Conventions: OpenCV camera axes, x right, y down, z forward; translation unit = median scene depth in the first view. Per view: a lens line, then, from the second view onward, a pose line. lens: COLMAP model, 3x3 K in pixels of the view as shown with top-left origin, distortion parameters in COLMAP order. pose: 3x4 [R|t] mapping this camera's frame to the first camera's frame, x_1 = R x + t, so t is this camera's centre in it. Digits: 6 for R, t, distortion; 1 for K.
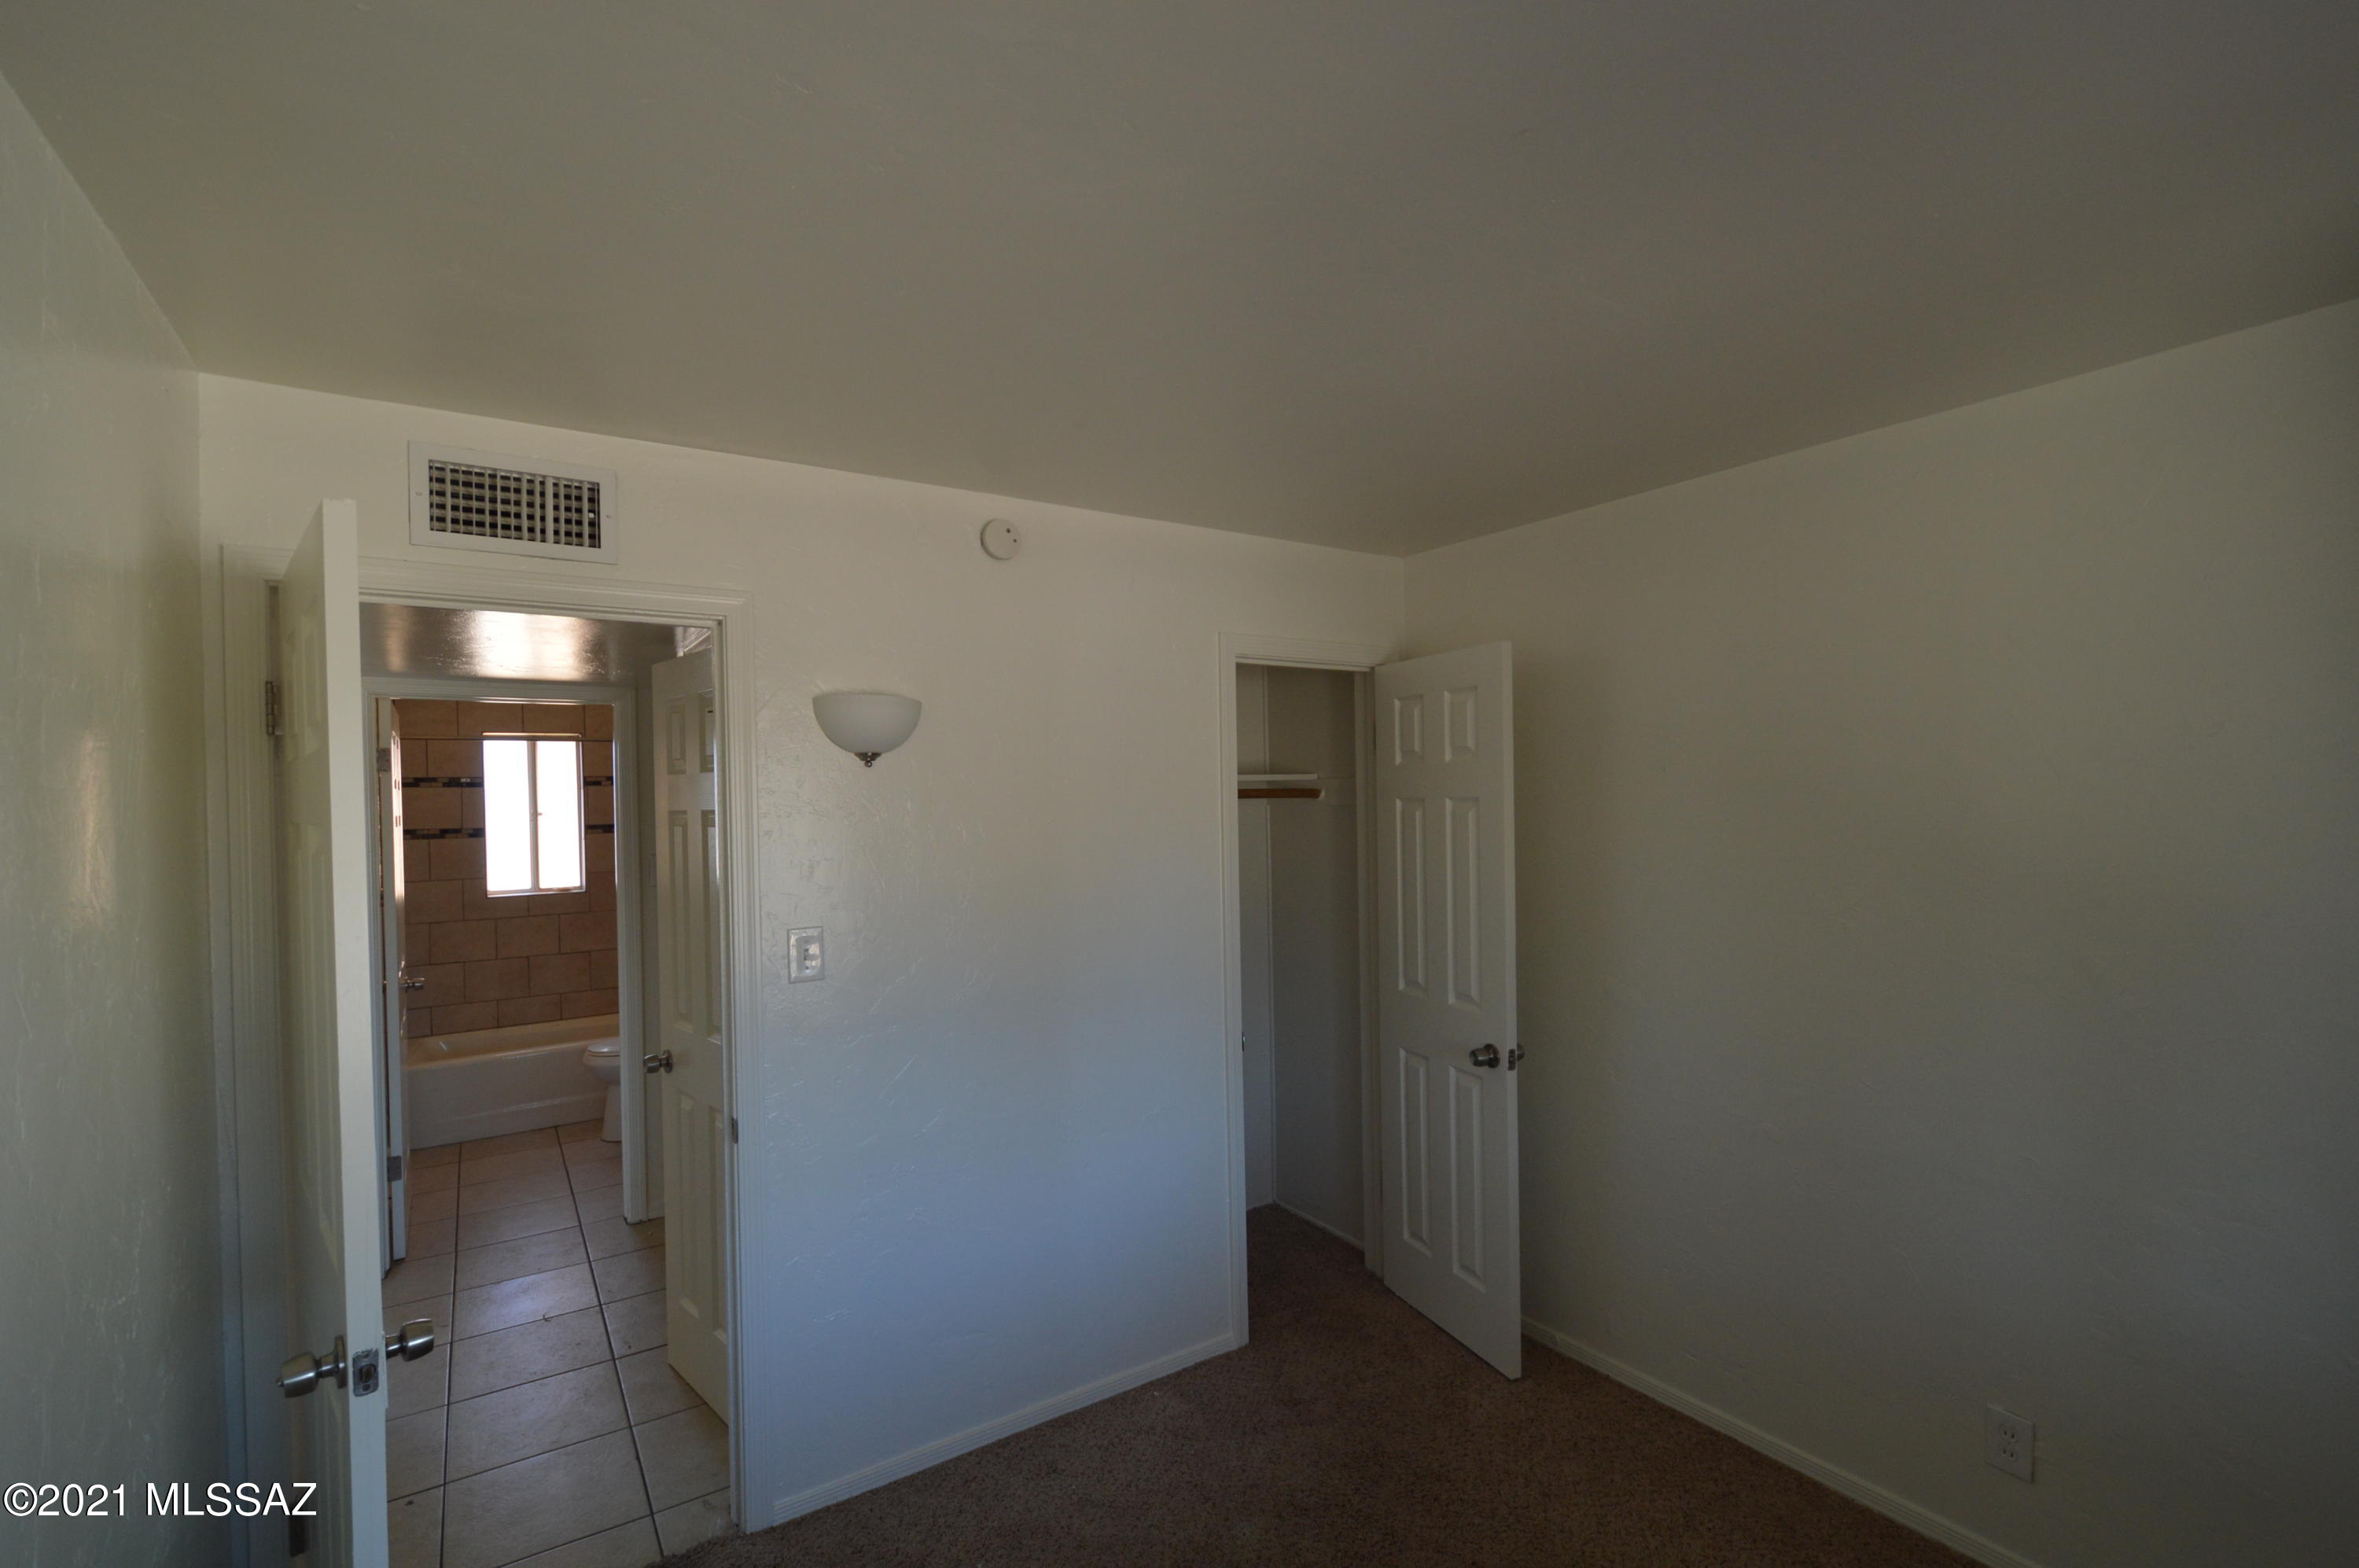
lens RADIAL K [[1033.9, 0, 1176.6], [0, 1033.9, 789.2], [0, 0, 1]] dist [0.001474, 0.000191]
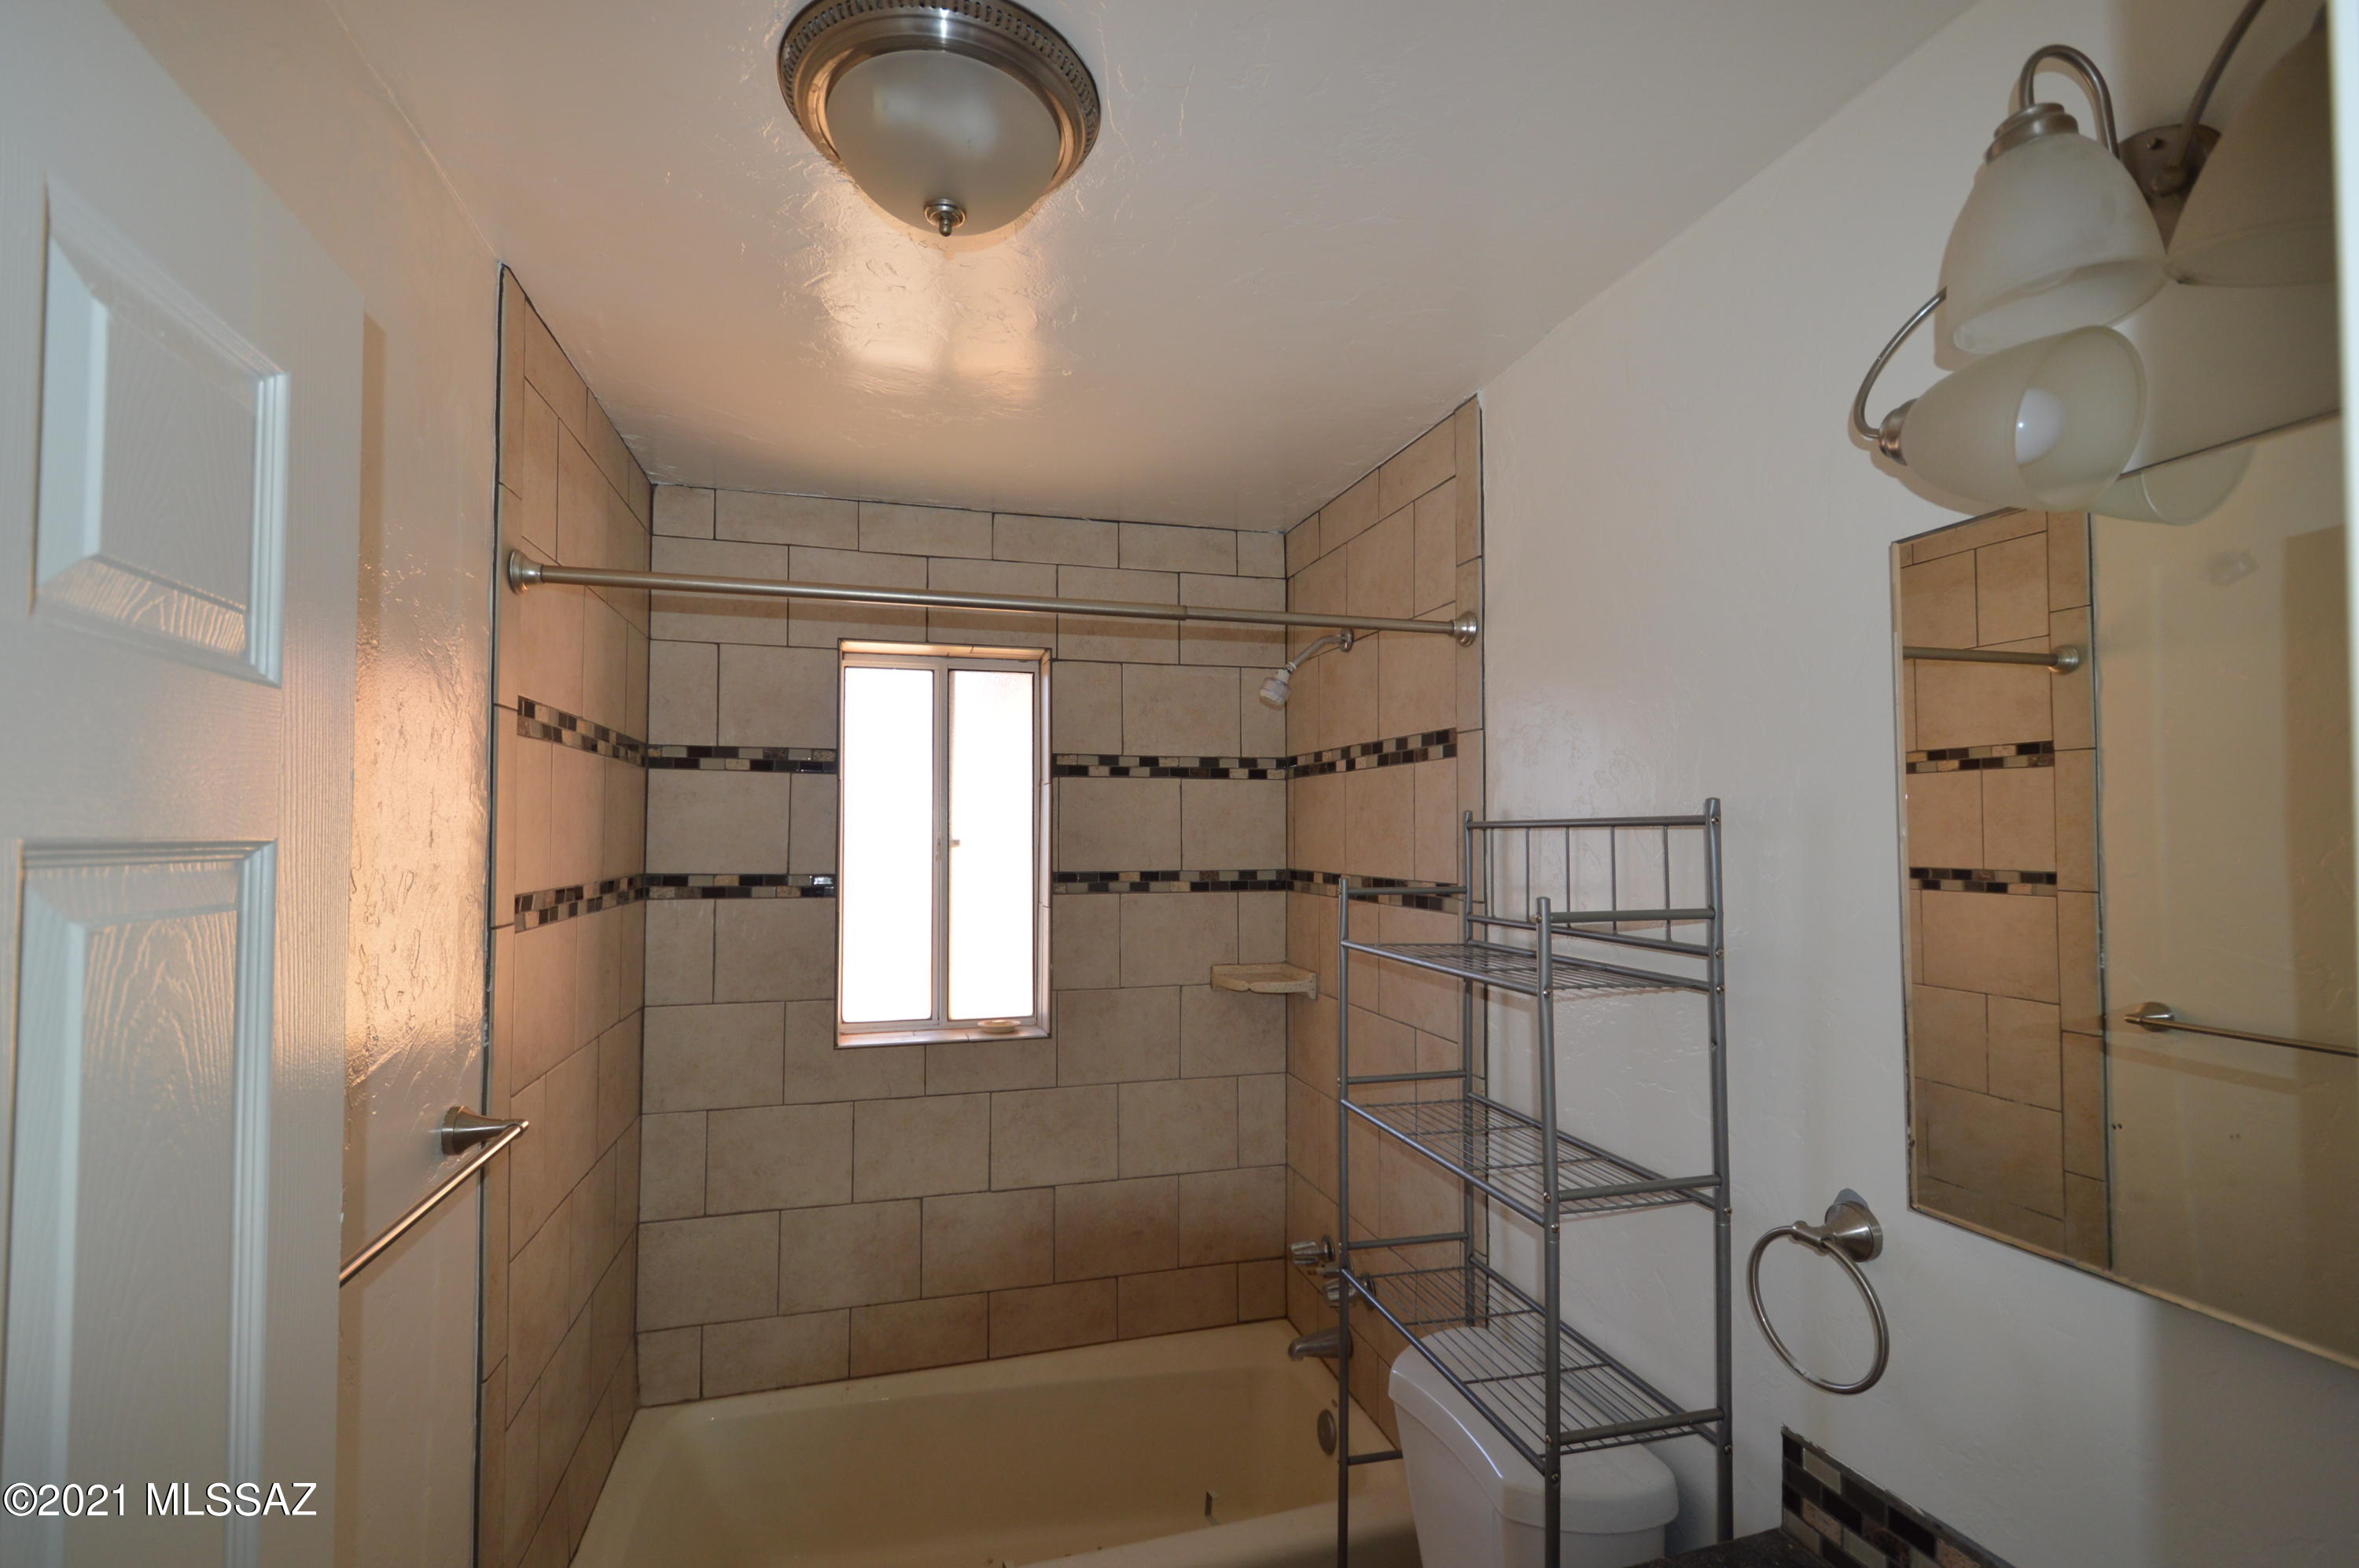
lens RADIAL K [[1033.9, 0, 1180.7], [0, 1033.9, 790.8], [0, 0, 1]] dist [0.001474, 0.000191]
pose [[0.945187, 0.007725, -0.326439, -0.400558], [-0.020356, 0.999170, -0.035293, 0.015939], [0.325895, 0.040004, 0.944559, 0.646001]]
